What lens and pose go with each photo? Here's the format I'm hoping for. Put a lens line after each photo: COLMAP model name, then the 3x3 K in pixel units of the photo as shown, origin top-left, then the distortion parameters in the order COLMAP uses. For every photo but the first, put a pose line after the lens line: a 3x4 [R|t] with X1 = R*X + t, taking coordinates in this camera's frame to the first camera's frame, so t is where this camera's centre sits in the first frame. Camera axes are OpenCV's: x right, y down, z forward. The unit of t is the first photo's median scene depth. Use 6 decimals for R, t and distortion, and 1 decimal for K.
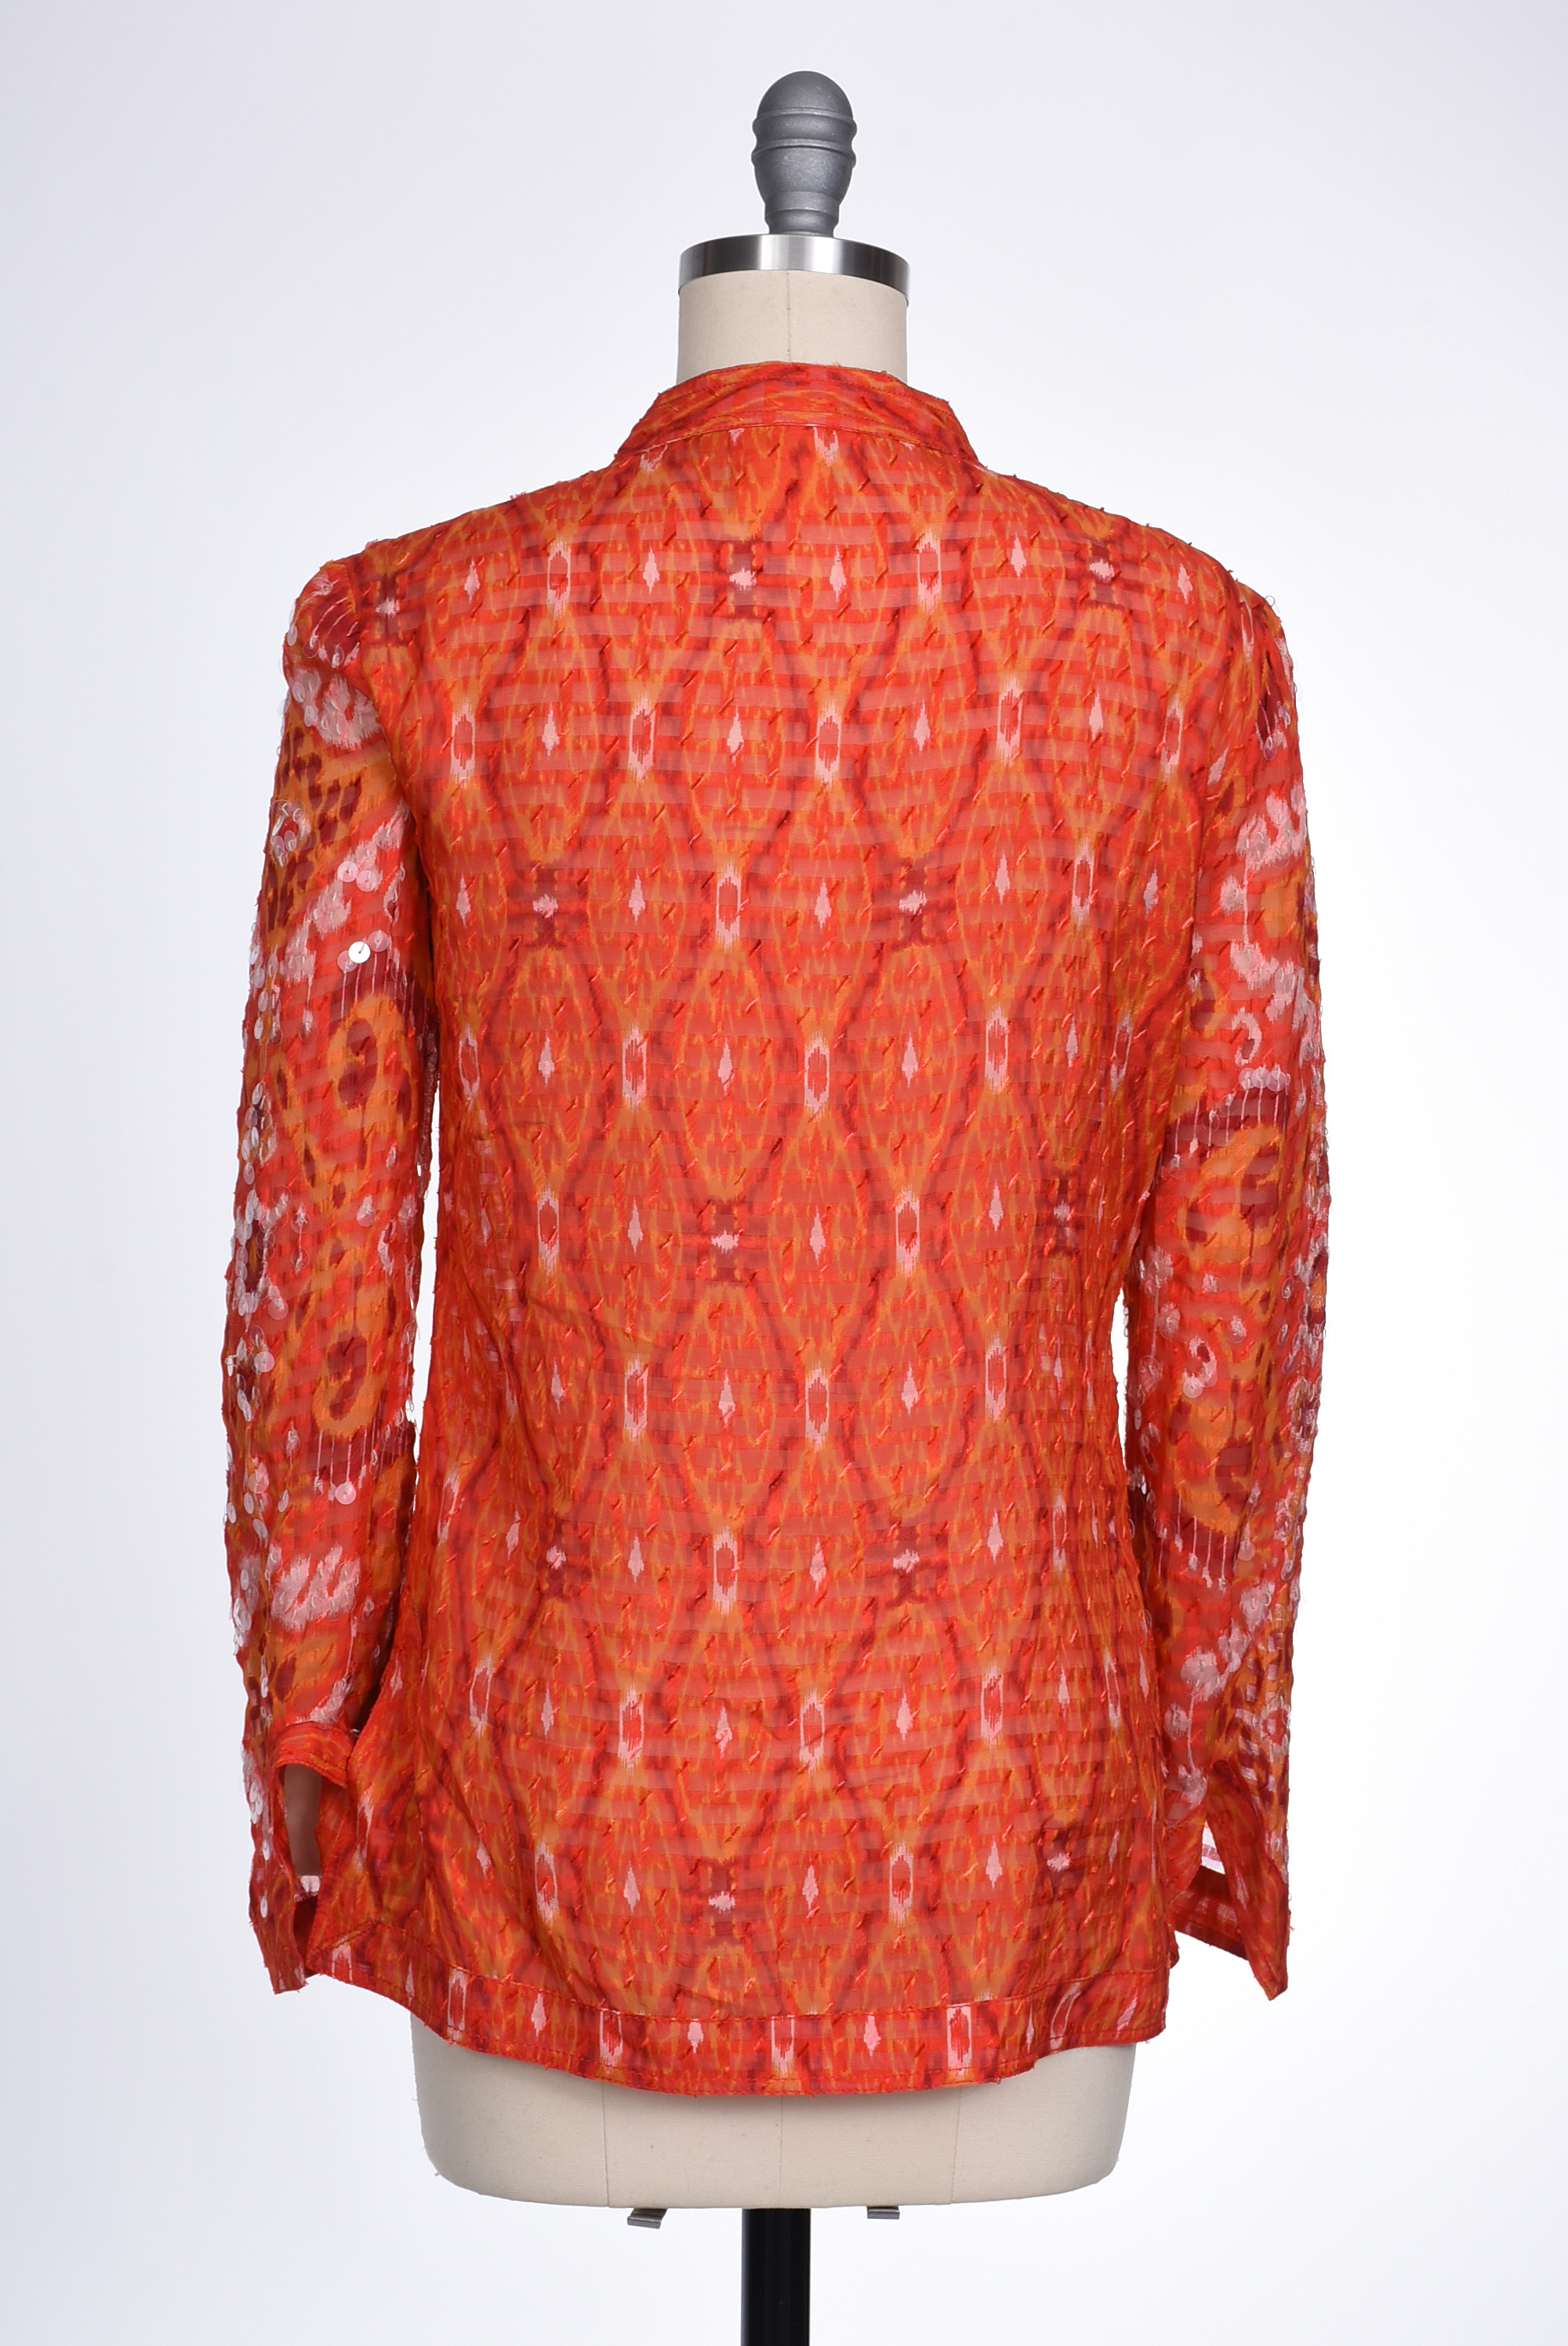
lens RADIAL K [[6684.4, 0, 784.5], [0, 6684.4, 1173.0], [0, 0, 1]] dist [-0.190042, 0.000000]
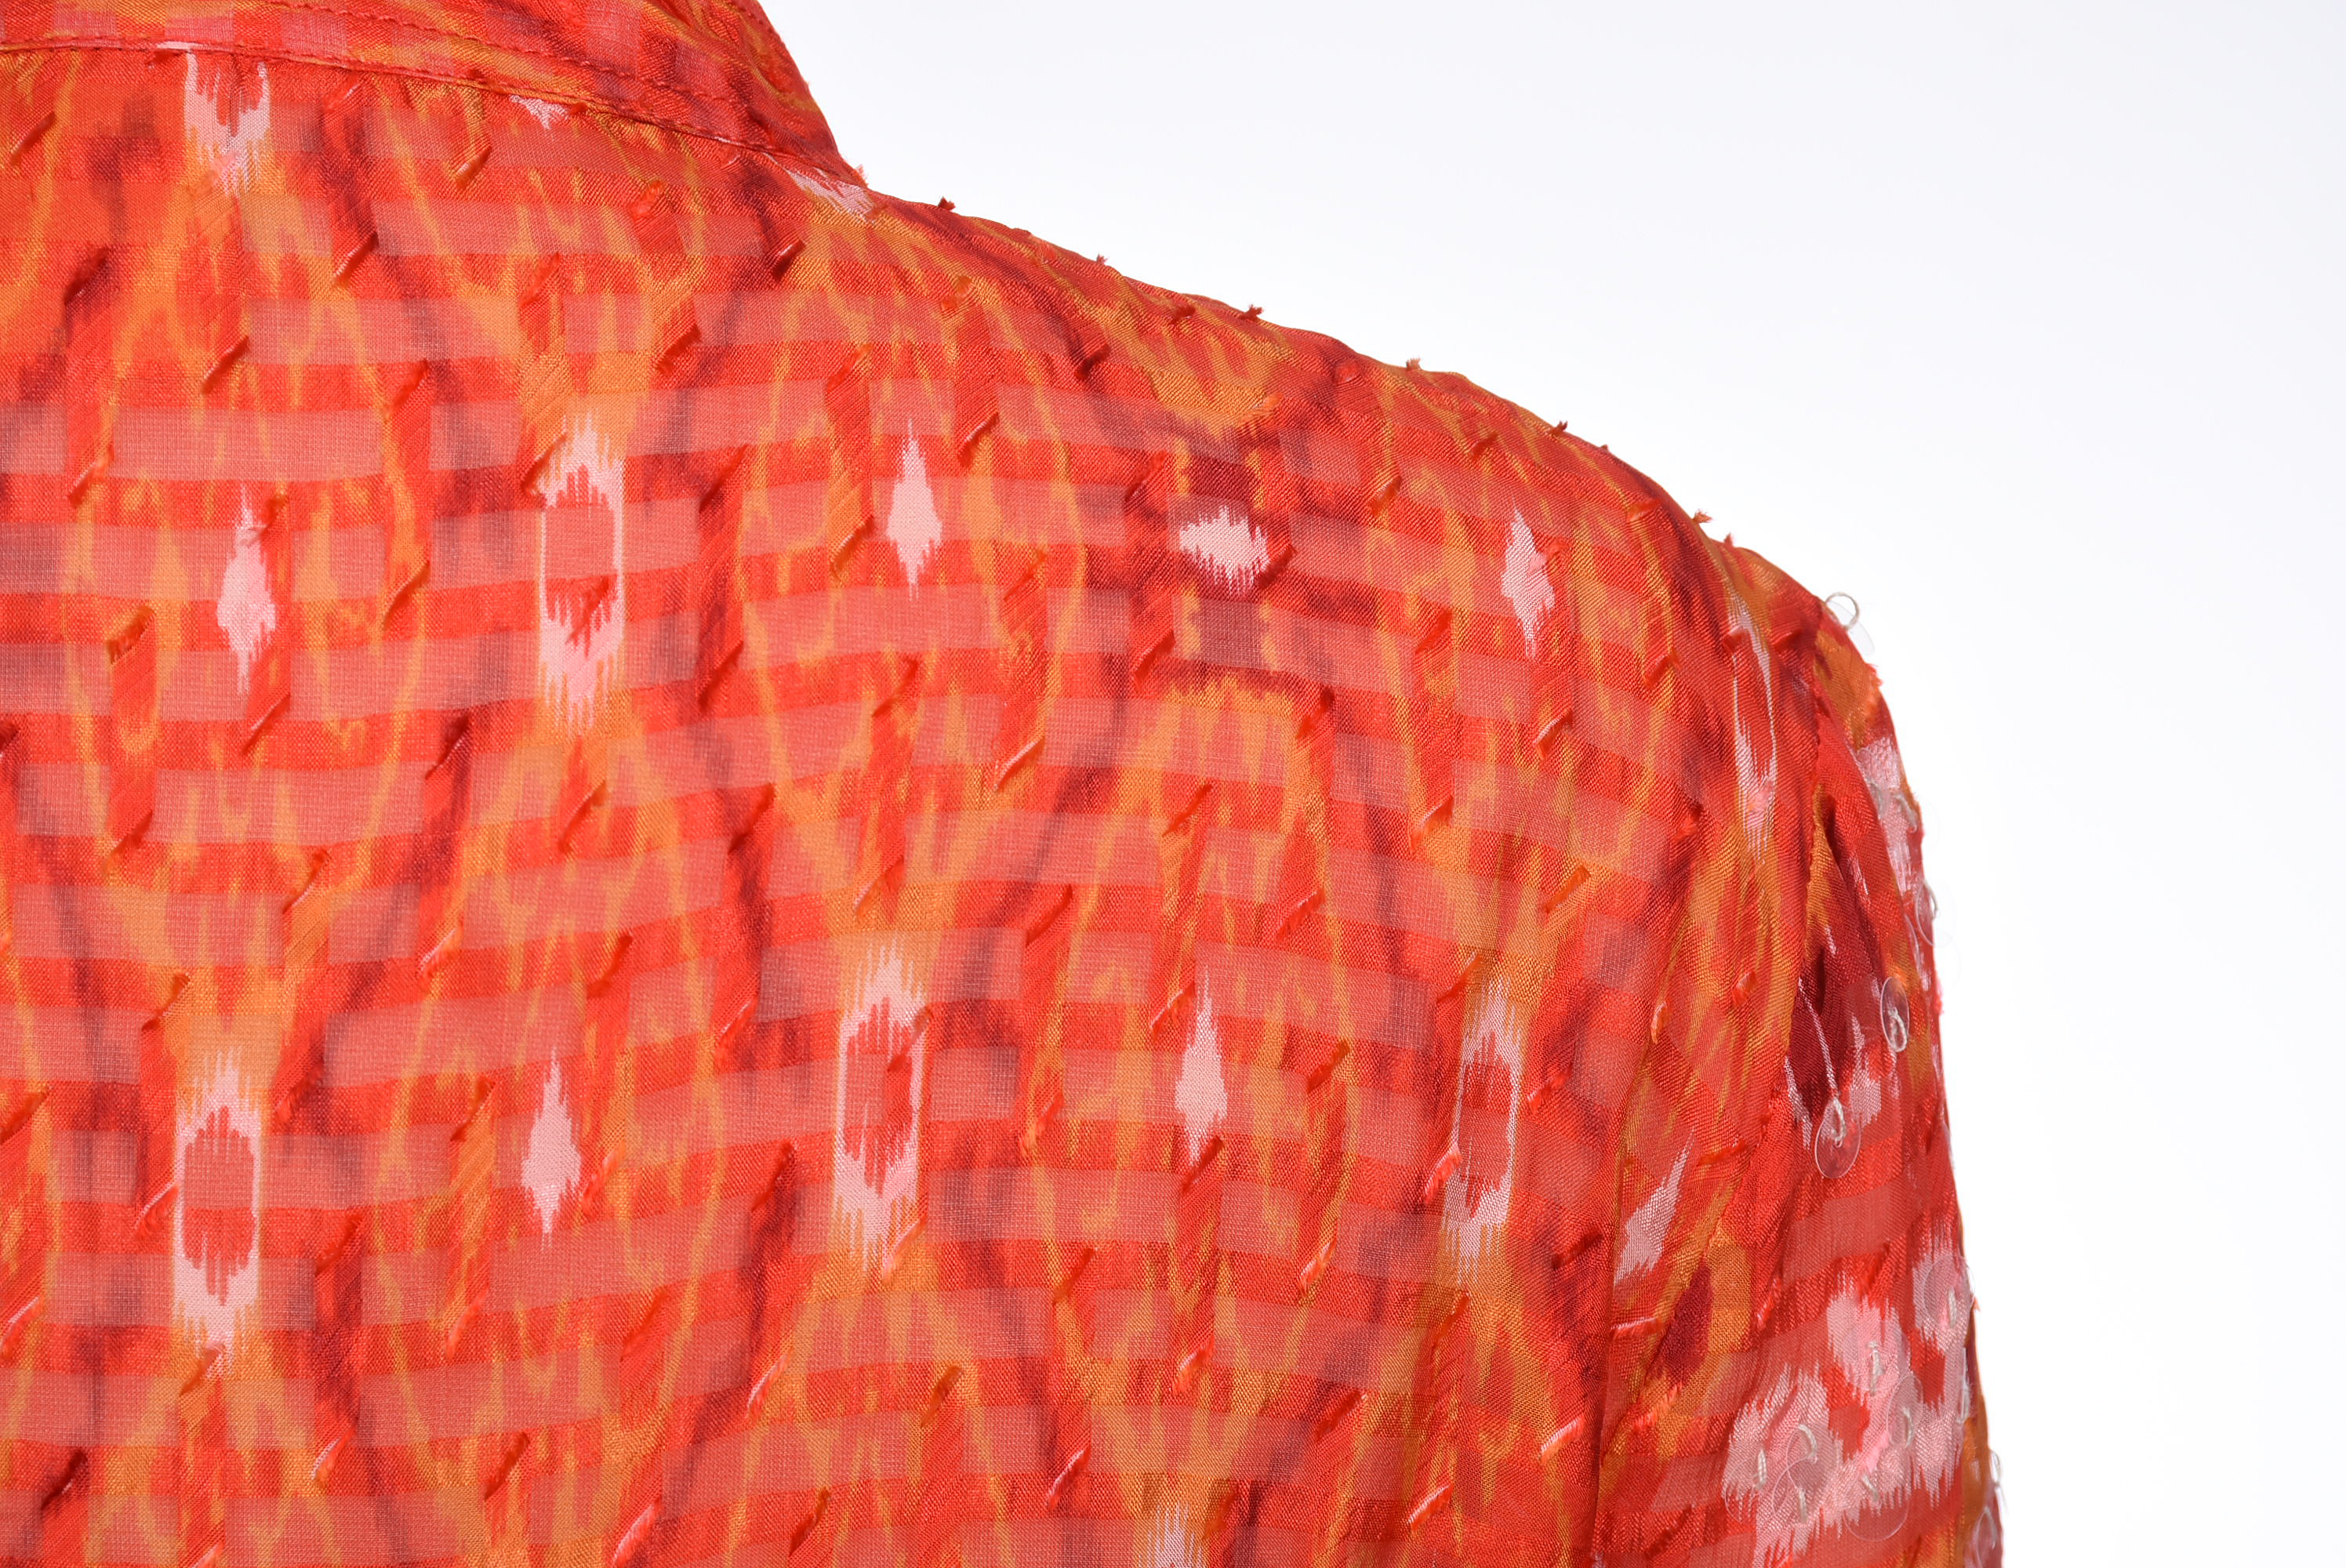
lens RADIAL K [[8073.9, 0, 1172.2], [0, 8073.9, 784.0], [0, 0, 1]] dist [-0.134589, 0.000000]
pose [[0.999376, -0.008801, -0.034200, 0.057191], [0.008854, 0.999960, 0.001383, -0.081277], [0.034186, -0.001685, 0.999414, 0.663313]]
